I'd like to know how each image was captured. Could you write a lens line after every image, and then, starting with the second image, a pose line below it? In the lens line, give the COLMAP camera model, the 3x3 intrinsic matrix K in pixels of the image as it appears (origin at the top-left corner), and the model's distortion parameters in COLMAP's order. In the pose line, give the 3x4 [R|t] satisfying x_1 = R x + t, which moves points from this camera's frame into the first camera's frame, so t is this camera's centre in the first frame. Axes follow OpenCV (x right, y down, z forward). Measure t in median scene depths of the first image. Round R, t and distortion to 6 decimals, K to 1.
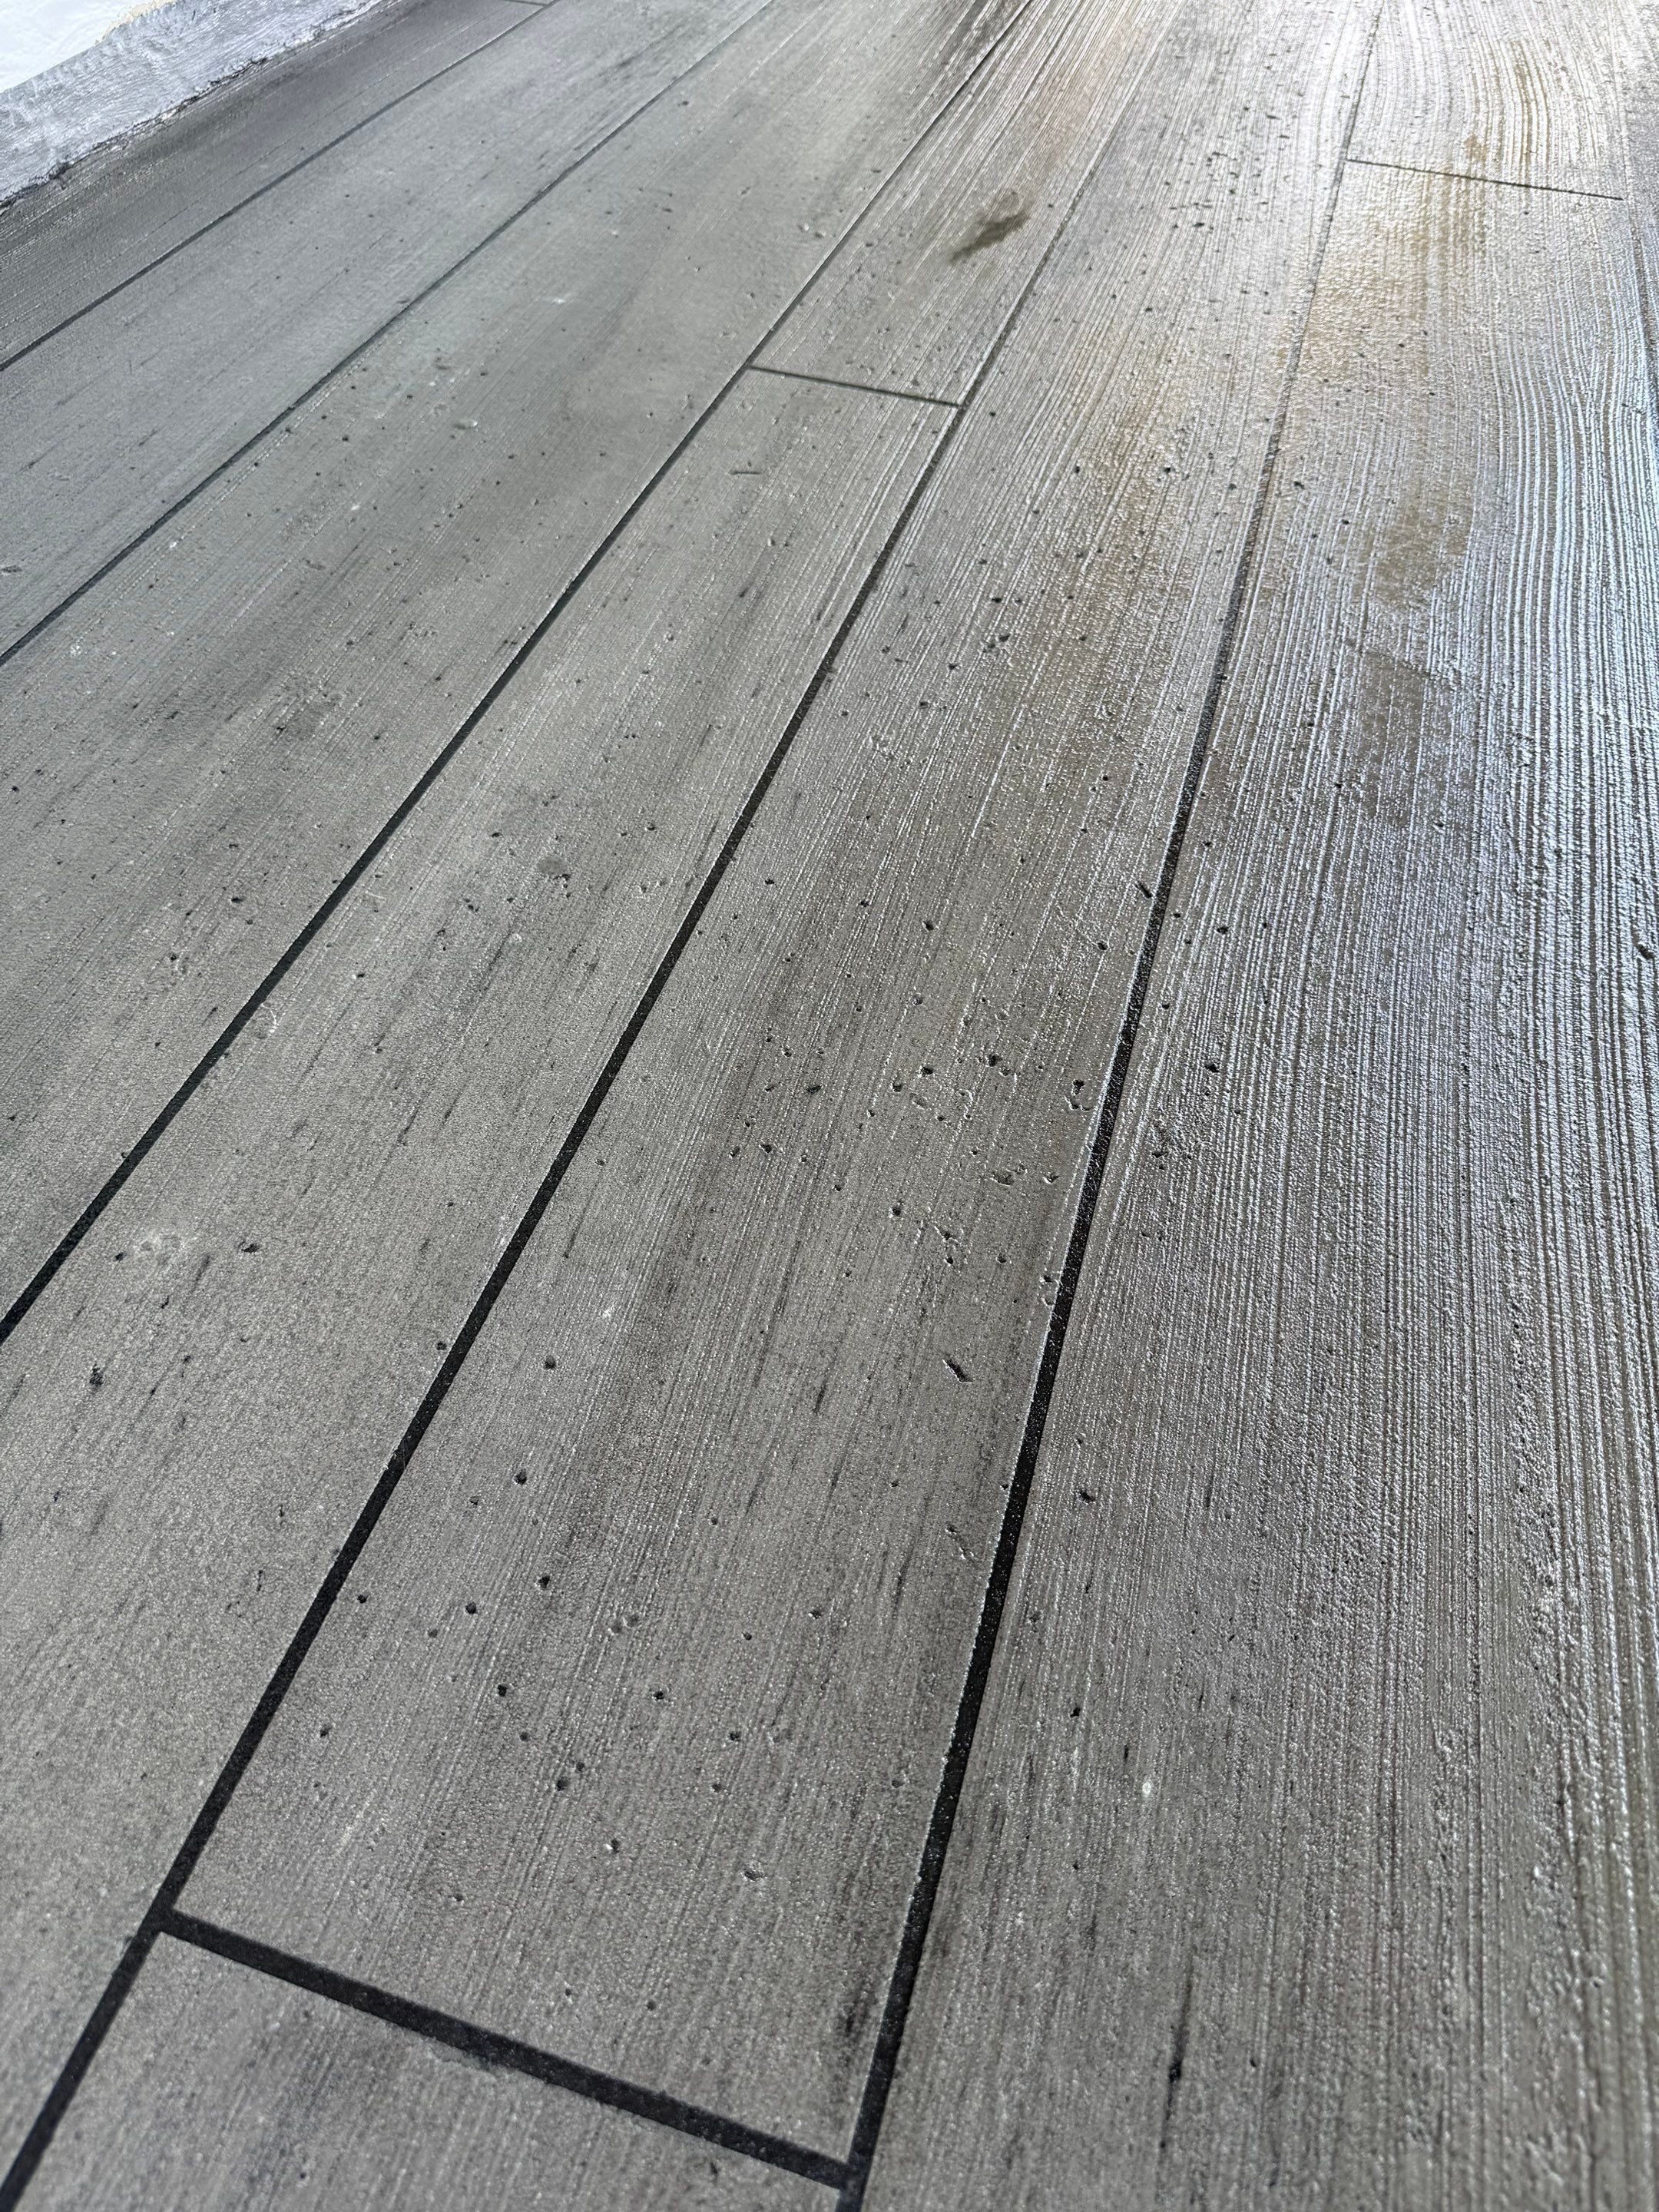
lens RADIAL K [[1616.1, 0, 831.4], [0, 1616.1, 1056.6], [0, 0, 1]] dist [0.116126, -0.206845]
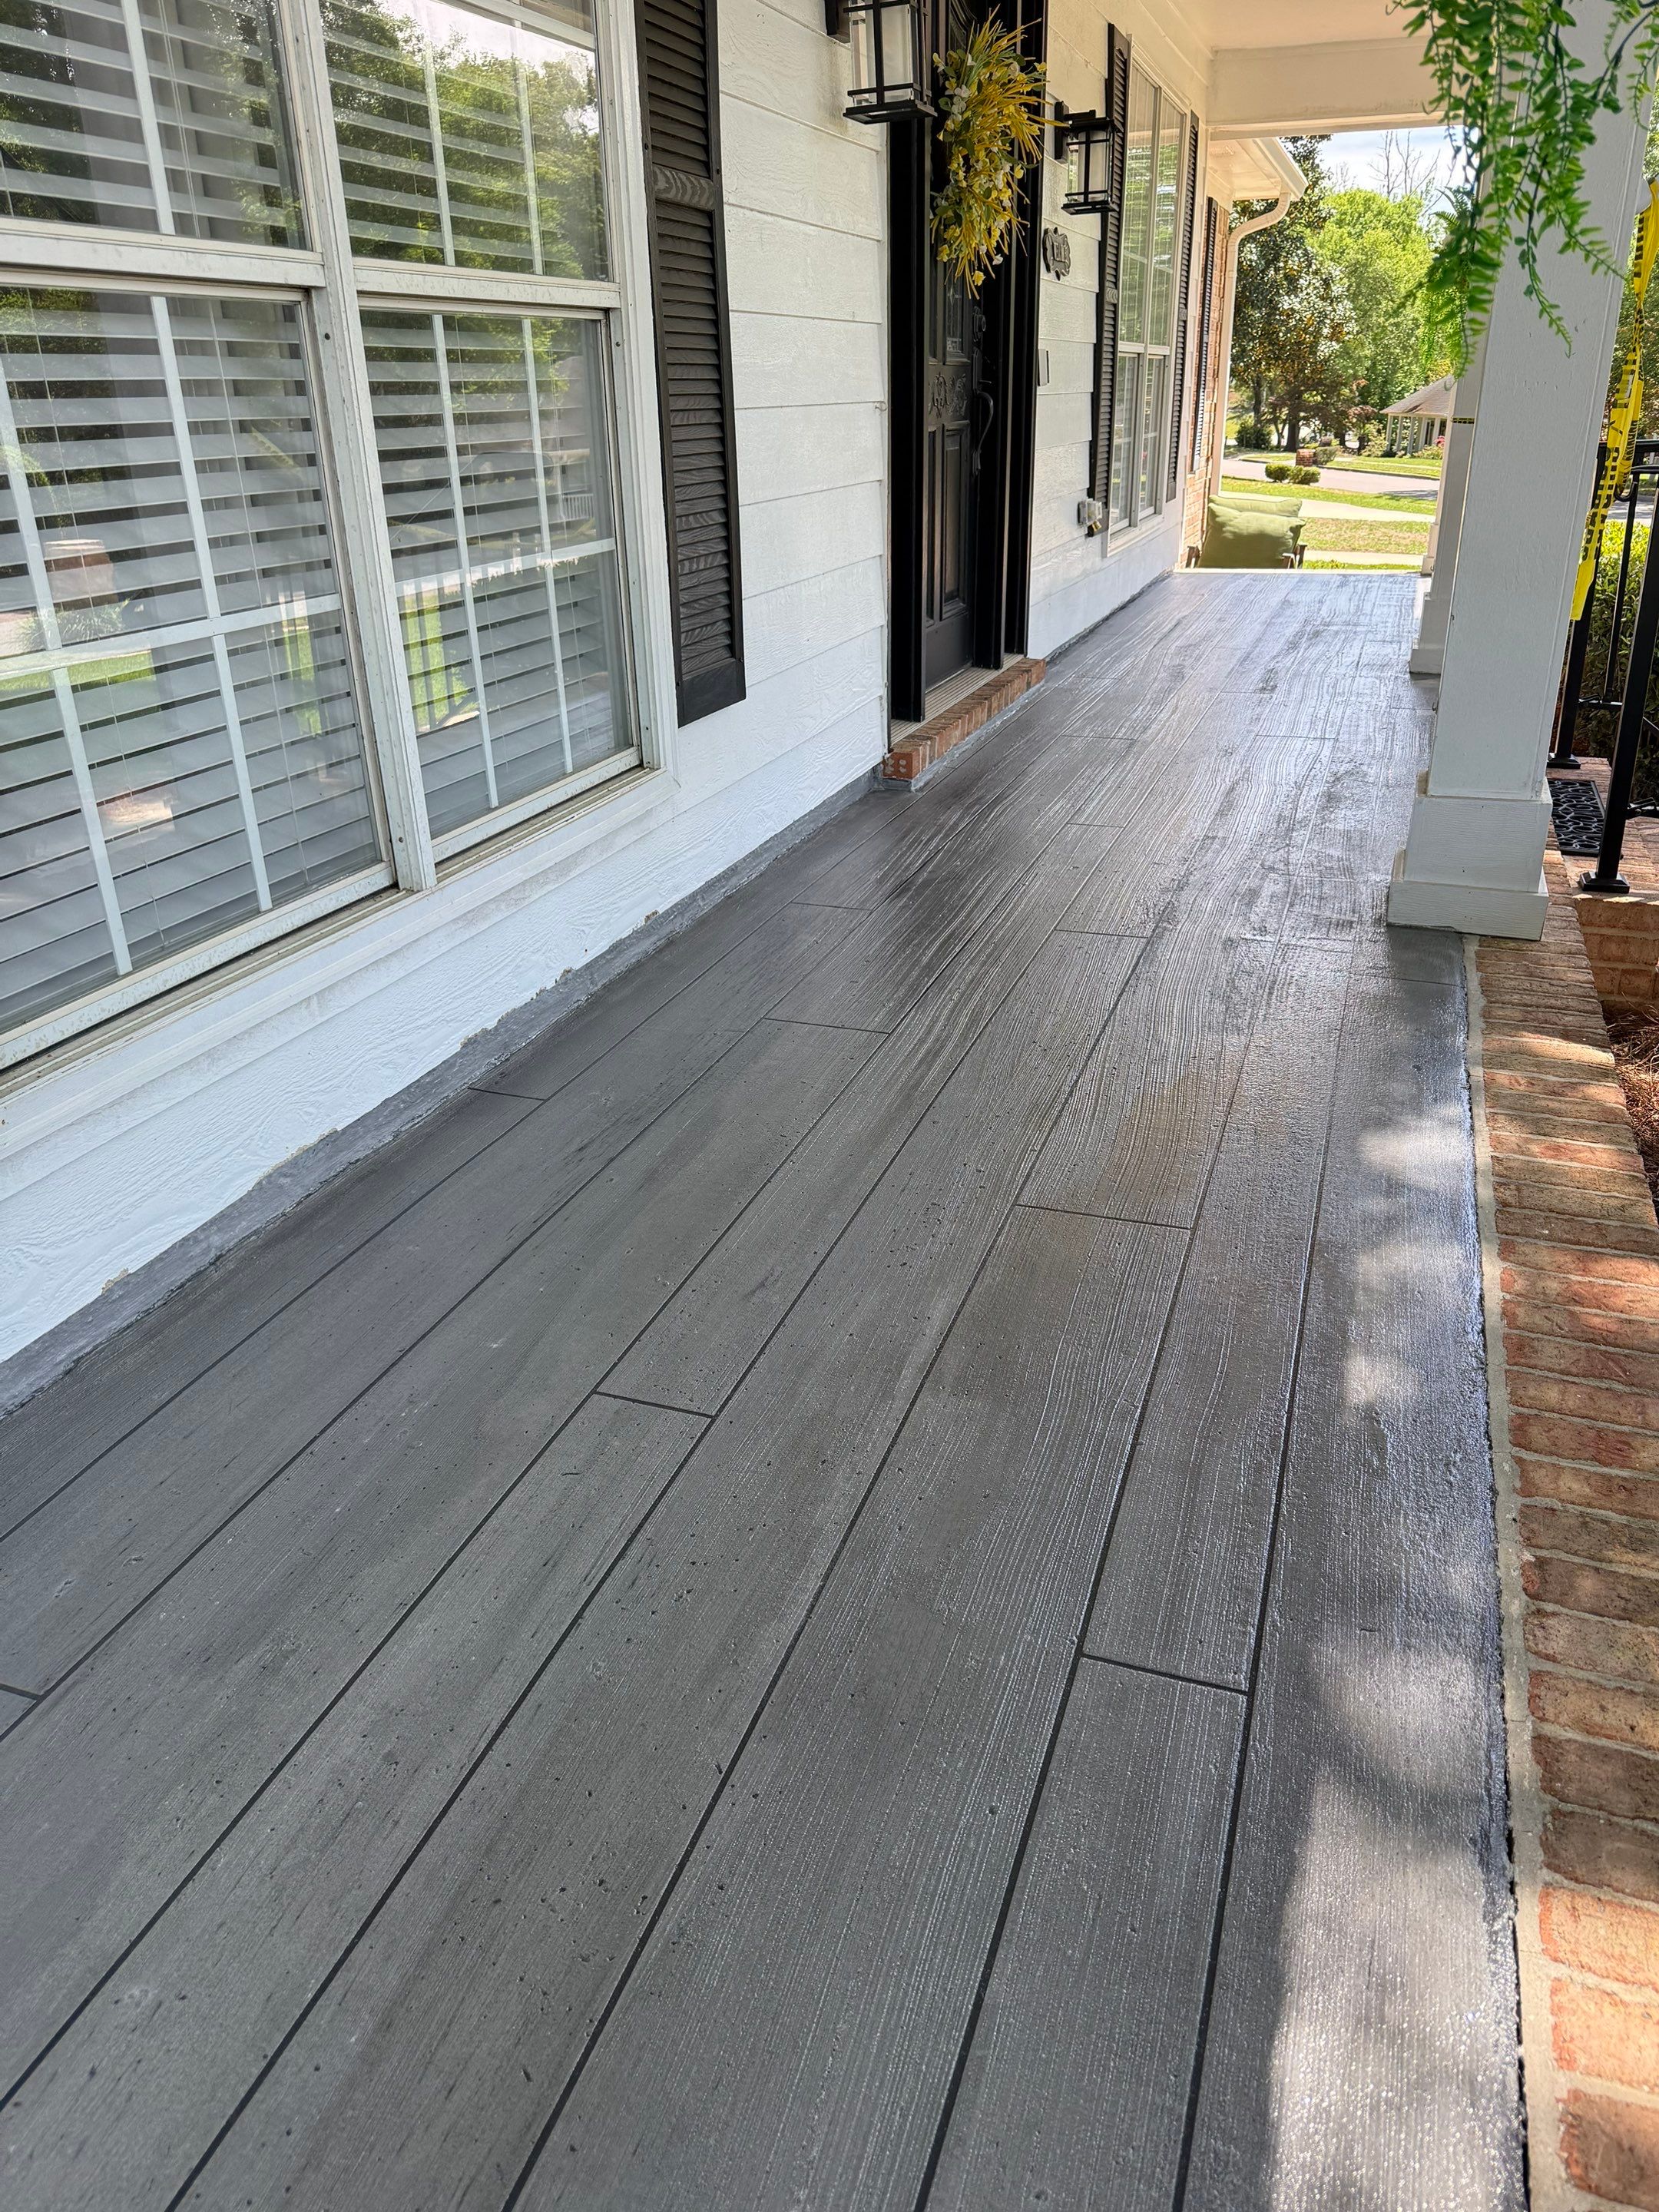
lens RADIAL K [[1566.4, 0, 829.5], [0, 1566.4, 1106.0], [0, 0, 1]] dist [0.016442, -0.023595]
pose [[0.997187, -0.031594, -0.067971, 0.503856], [0.003247, 0.924181, -0.381940, -0.129450], [0.074885, 0.380645, 0.921684, -0.936586]]
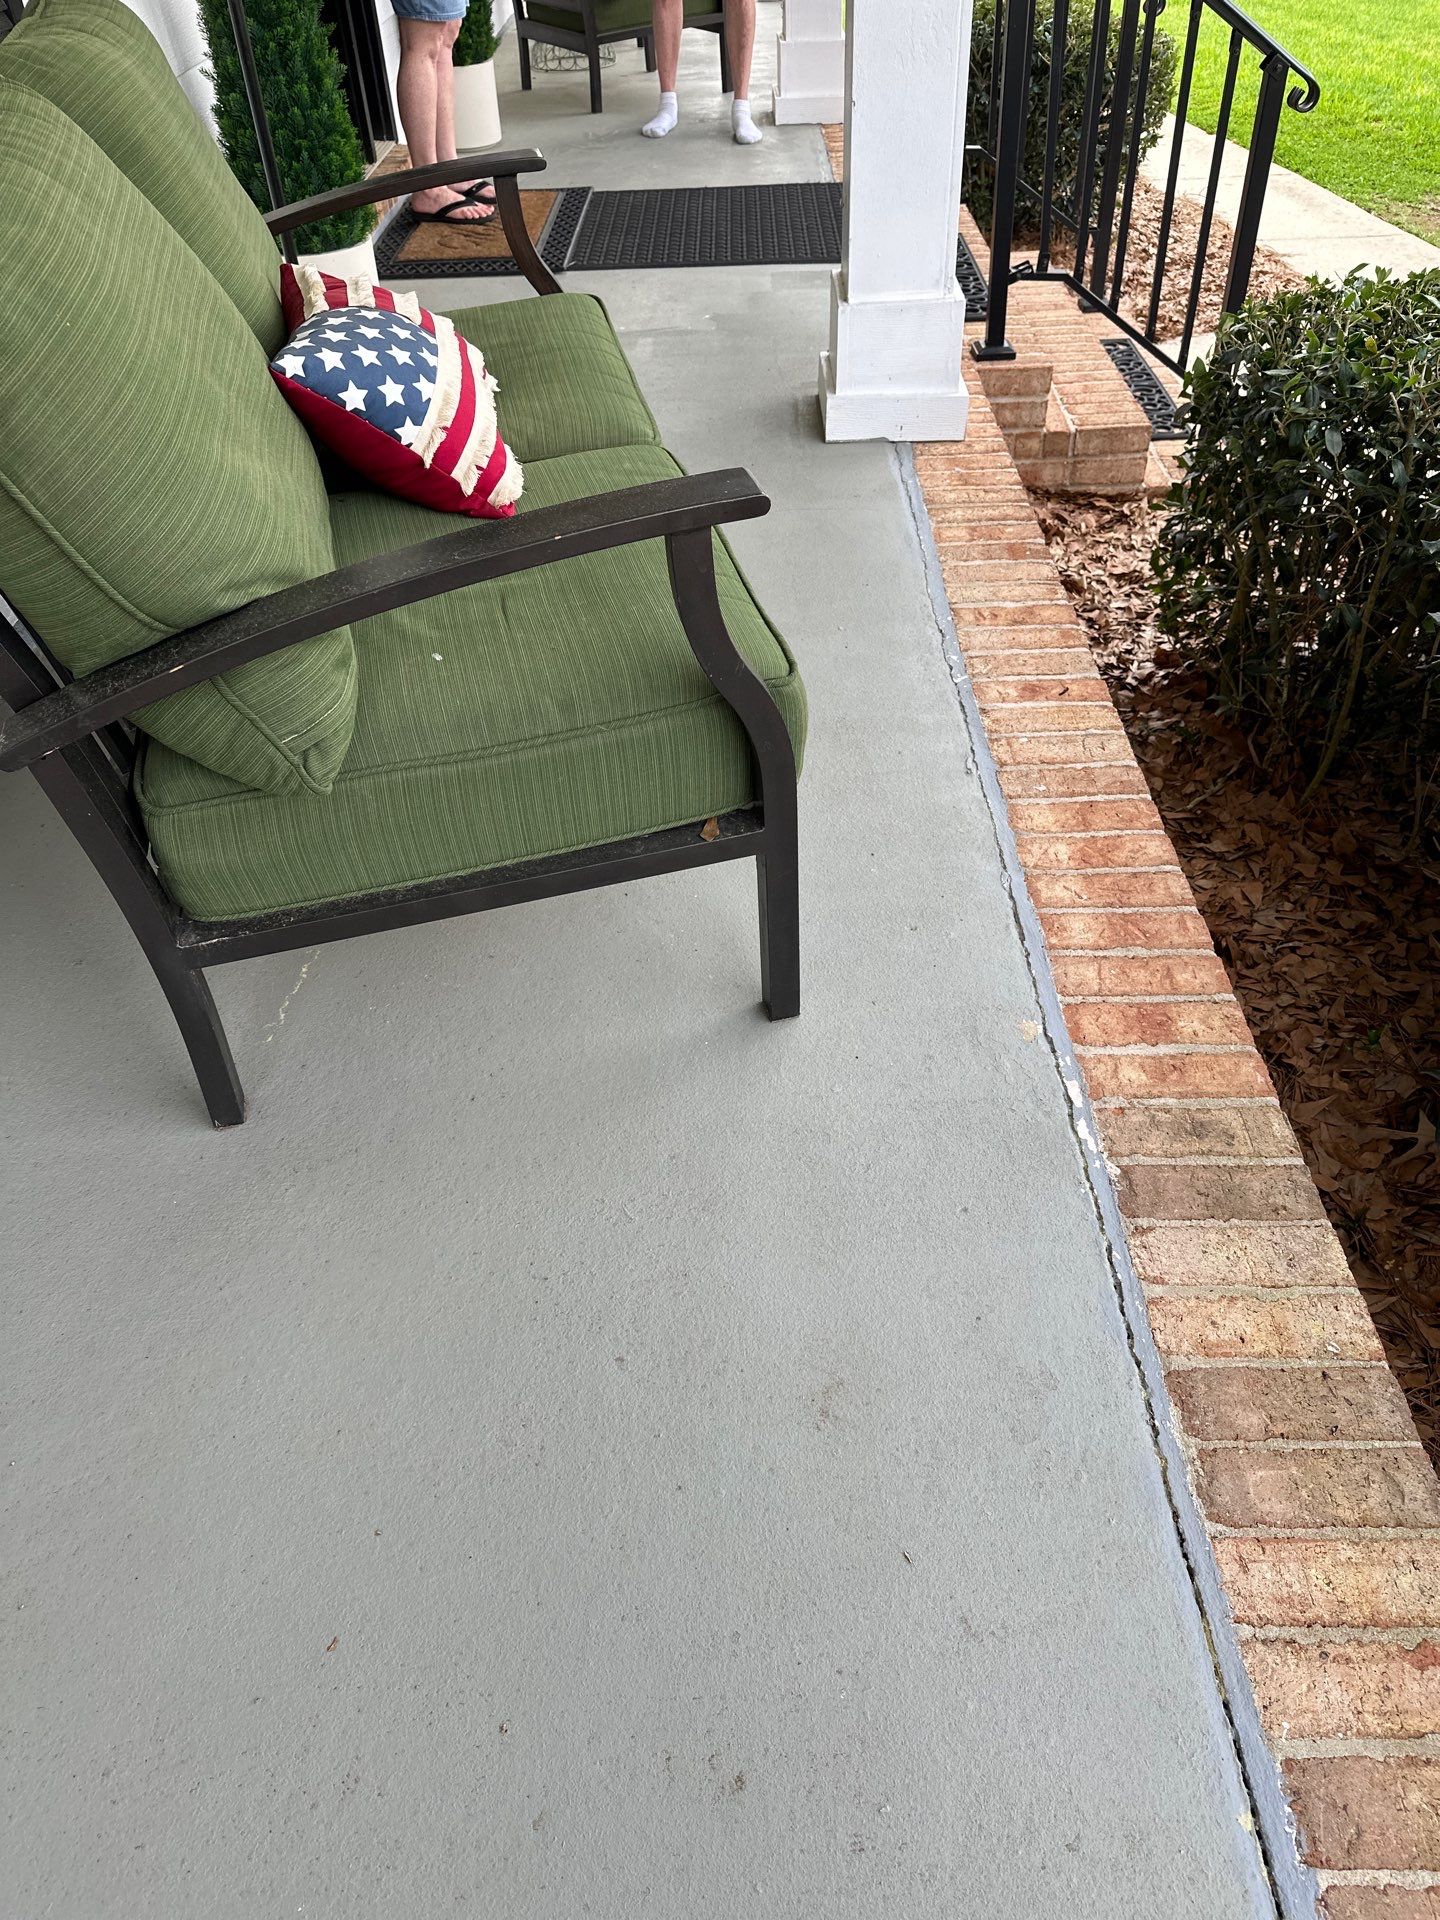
lens RADIAL K [[1359.6, 0, 720.0], [0, 1359.6, 960.0], [0, 0, 1]] dist [0.016442, -0.023595]
pose [[0.954993, -0.246775, 0.164592, 0.487083], [0.260689, 0.962970, -0.068776, -0.704933], [-0.141525, 0.108588, 0.983961, -0.549168]]
